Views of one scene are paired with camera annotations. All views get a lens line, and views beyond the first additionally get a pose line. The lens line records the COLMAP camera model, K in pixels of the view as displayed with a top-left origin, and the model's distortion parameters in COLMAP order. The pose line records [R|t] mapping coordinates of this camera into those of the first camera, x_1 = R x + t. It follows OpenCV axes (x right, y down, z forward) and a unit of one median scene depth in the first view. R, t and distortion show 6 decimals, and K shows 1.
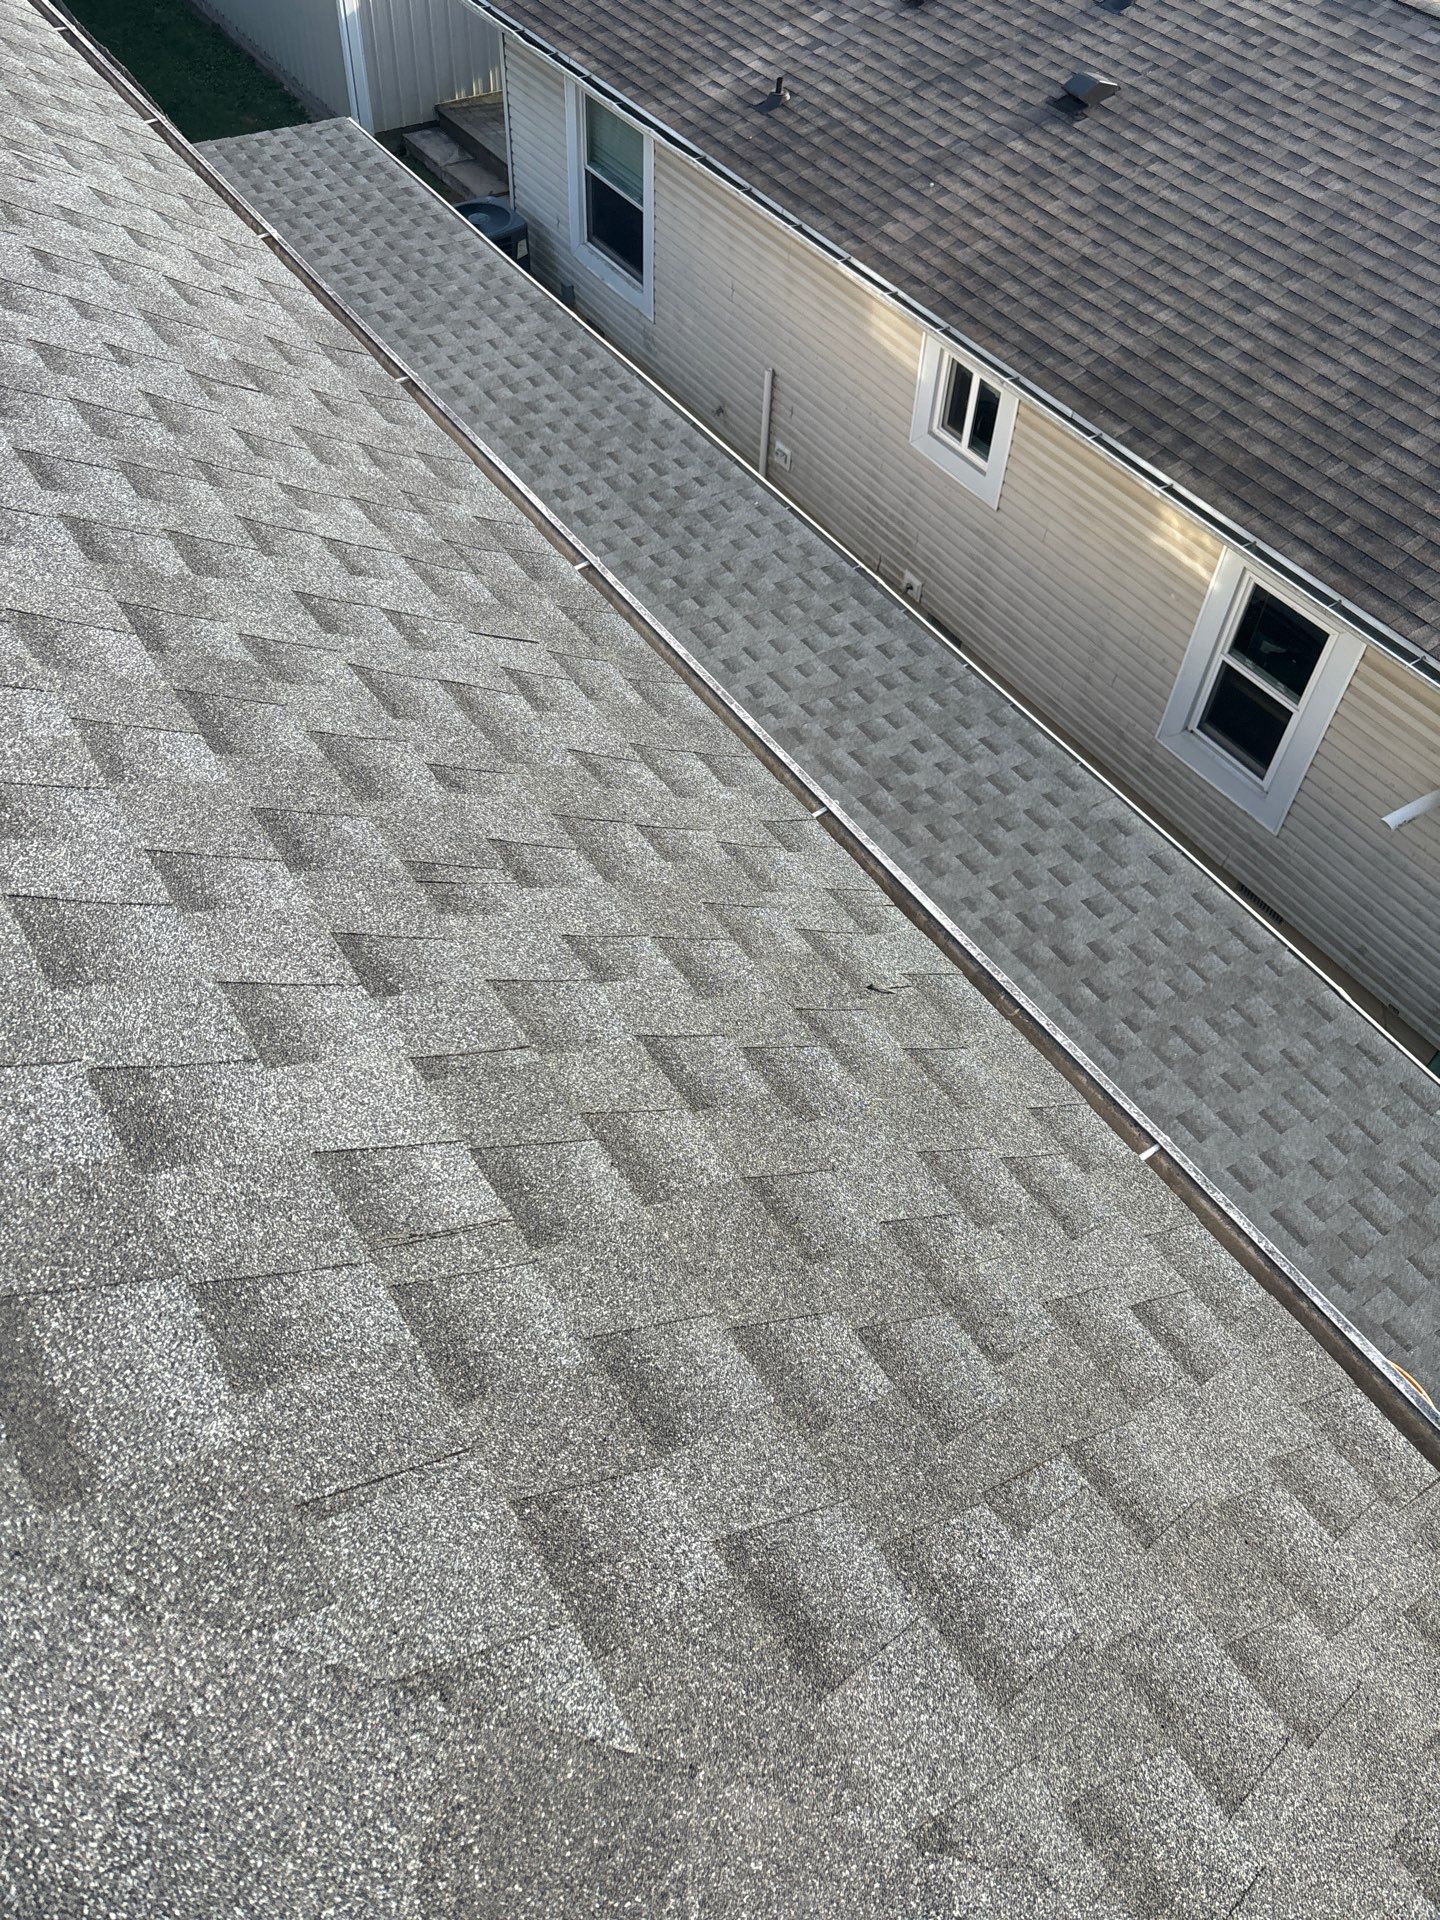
lens RADIAL K [[1446.6, 0, 718.3], [0, 1446.6, 959.4], [0, 0, 1]] dist [0.025197, -0.005135]
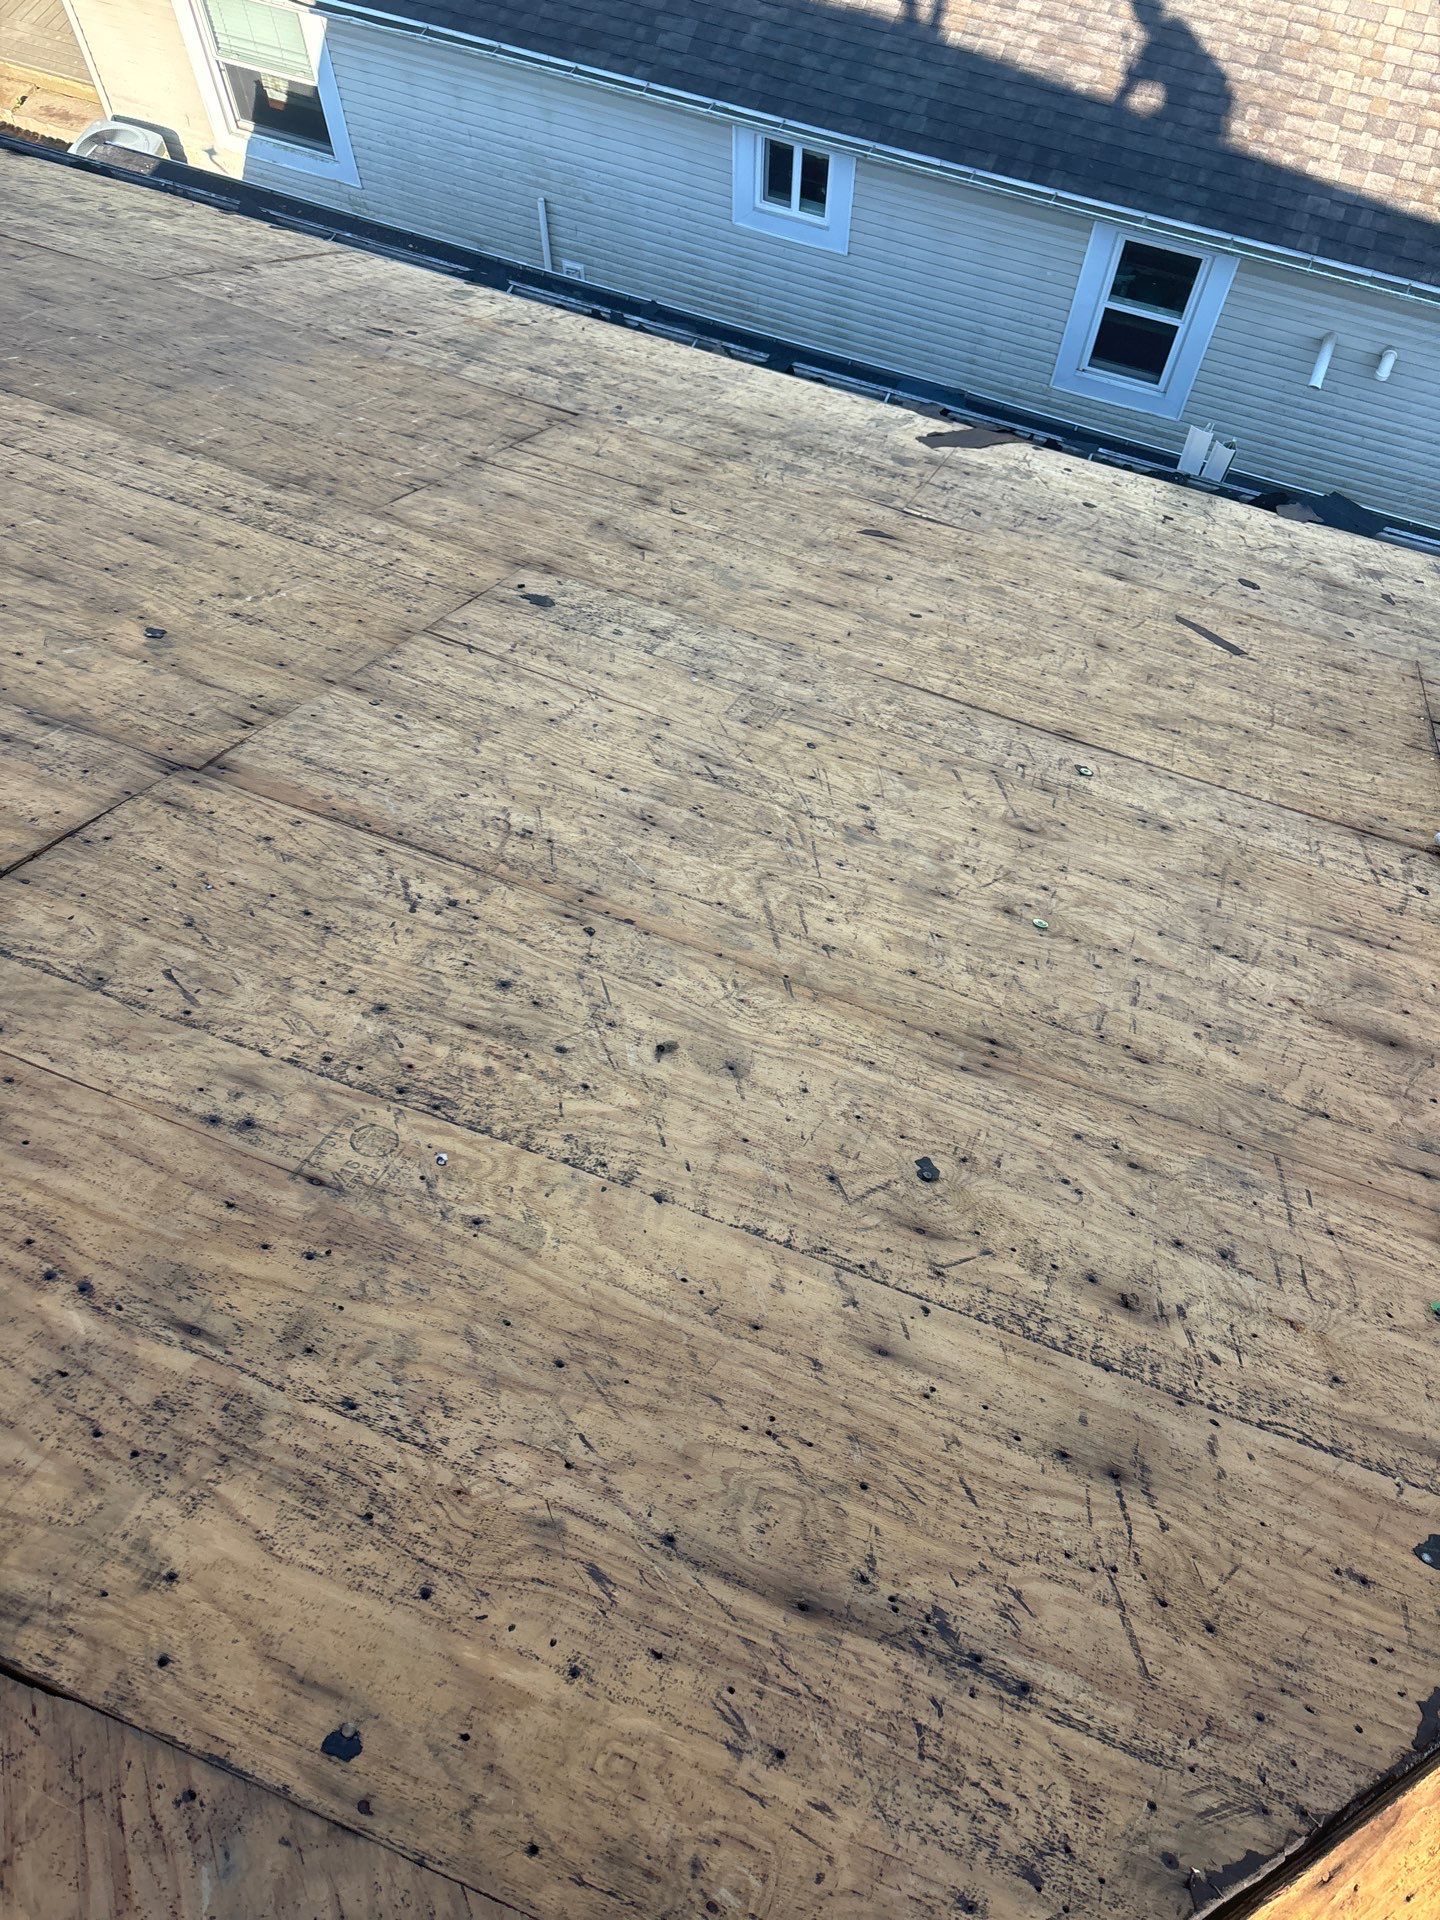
lens RADIAL K [[1446.6, 0, 717.9], [0, 1446.6, 962.8], [0, 0, 1]] dist [0.025197, -0.005135]
pose [[0.817852, -0.533061, 0.216712, -0.461811], [0.462259, 0.832915, 0.304251, -0.255474], [-0.342687, -0.148655, 0.927614, -0.113940]]
